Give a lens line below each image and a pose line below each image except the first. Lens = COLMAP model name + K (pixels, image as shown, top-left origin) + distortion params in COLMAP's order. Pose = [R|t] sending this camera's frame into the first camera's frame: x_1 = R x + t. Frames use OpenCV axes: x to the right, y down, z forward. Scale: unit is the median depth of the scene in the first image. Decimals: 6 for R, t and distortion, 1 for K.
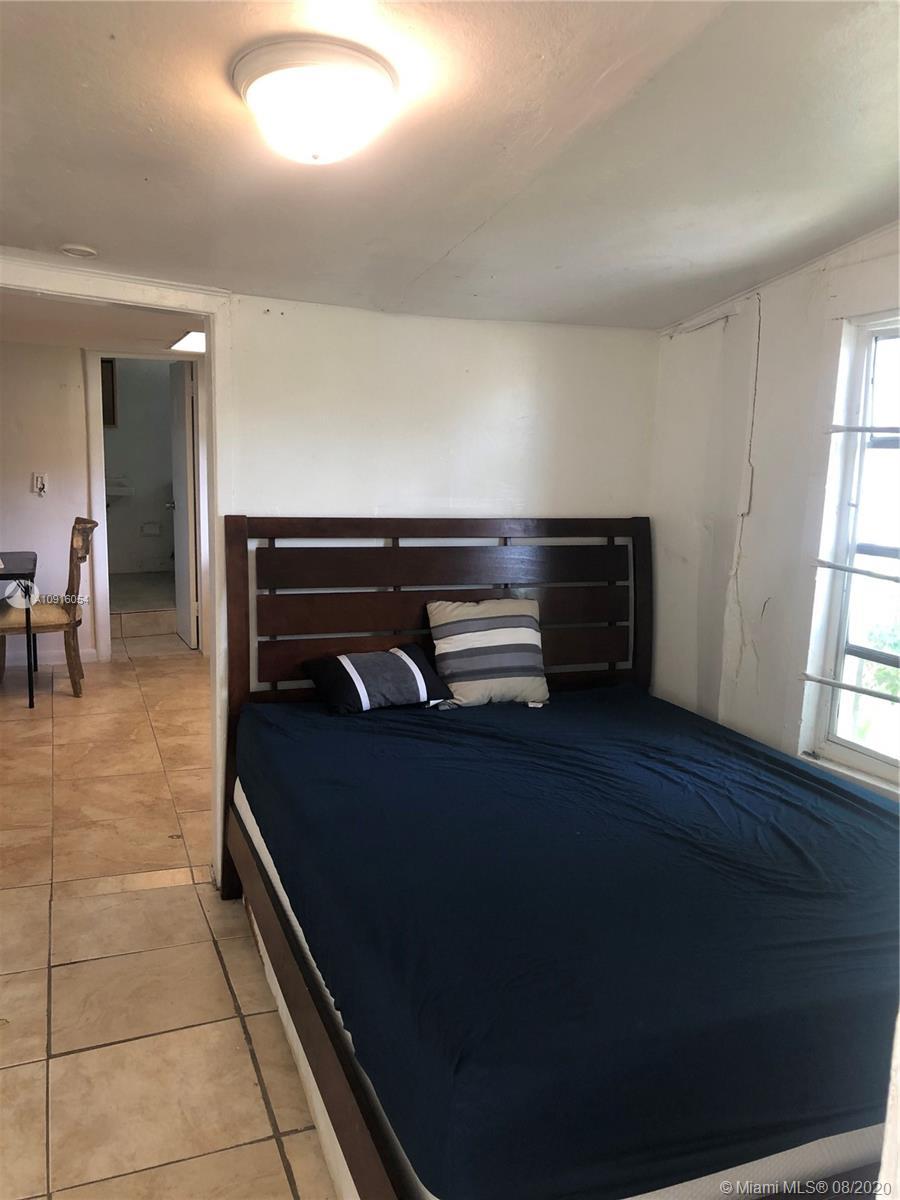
lens RADIAL K [[963.8, 0, 450.0], [0, 963.8, 600.0], [0, 0, 1]] dist [0.005032, 0.007020]
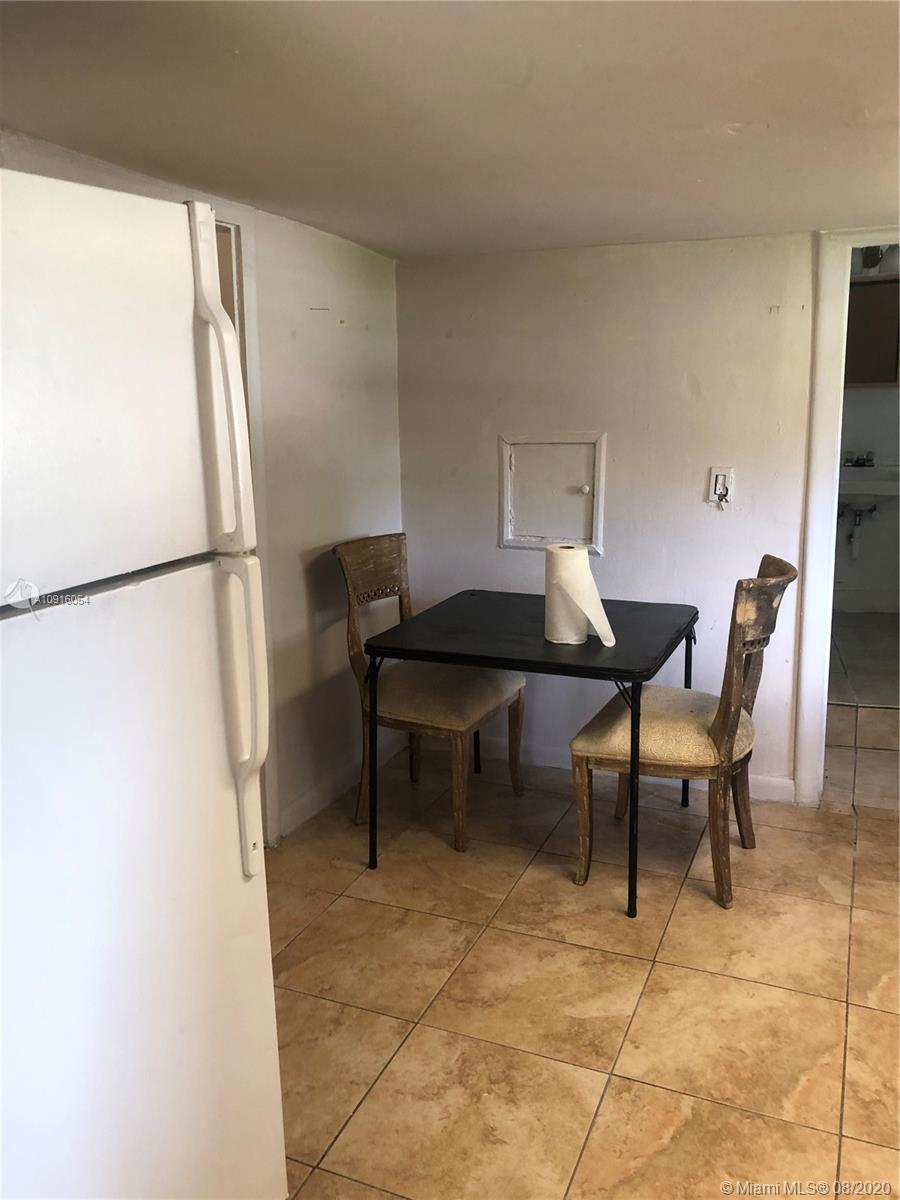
lens RADIAL K [[963.8, 0, 450.0], [0, 963.8, 600.0], [0, 0, 1]] dist [0.005032, 0.007020]
pose [[0.701525, 0.101222, -0.705420, -0.140536], [-0.081428, 0.994764, 0.061762, -0.083524], [0.707978, 0.014114, 0.706094, 0.531466]]
